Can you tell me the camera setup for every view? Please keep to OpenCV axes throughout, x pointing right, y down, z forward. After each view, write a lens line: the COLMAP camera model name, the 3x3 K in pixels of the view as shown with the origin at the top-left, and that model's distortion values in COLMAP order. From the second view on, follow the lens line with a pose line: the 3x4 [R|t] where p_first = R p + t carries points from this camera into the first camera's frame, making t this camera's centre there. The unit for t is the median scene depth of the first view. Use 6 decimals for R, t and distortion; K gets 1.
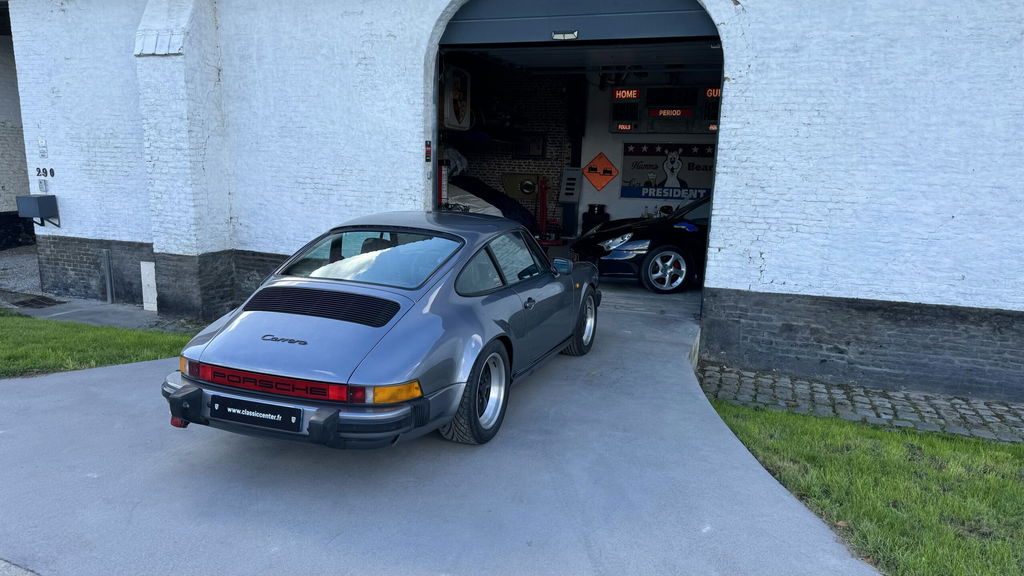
lens RADIAL K [[729.8, 0, 506.8], [0, 729.8, 286.3], [0, 0, 1]] dist [0.097864, -0.106188]
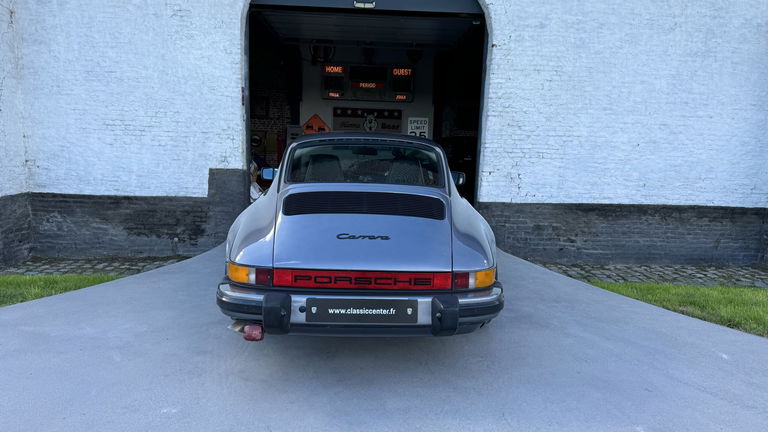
lens RADIAL K [[546.1, 0, 384.0], [0, 546.1, 216.0], [0, 0, 1]] dist [0.077664, -0.096173]
pose [[0.920946, -0.053917, 0.385943, -0.288136], [0.063526, 0.997906, -0.012176, 0.028865], [-0.384478, 0.035731, 0.922442, 0.159788]]
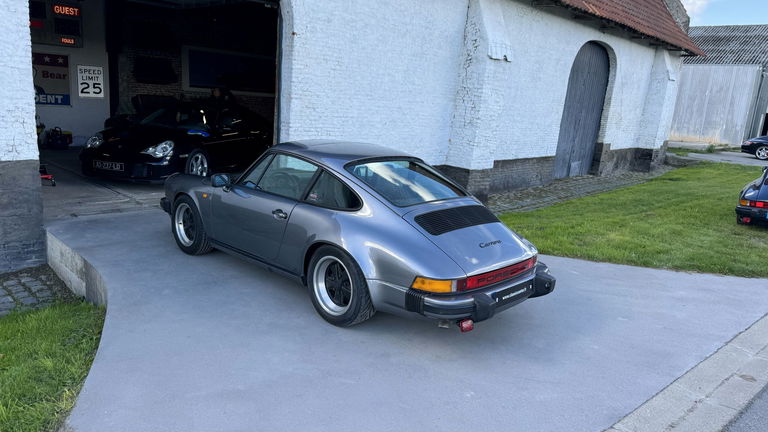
lens RADIAL K [[542.6, 0, 383.3], [0, 542.6, 218.8], [0, 0, 1]] dist [0.159319, -0.193401]
pose [[0.398982, -0.203410, 0.894113, -0.683212], [0.101848, 0.978882, 0.177248, -0.094396], [-0.911285, 0.020345, 0.411273, 0.387656]]
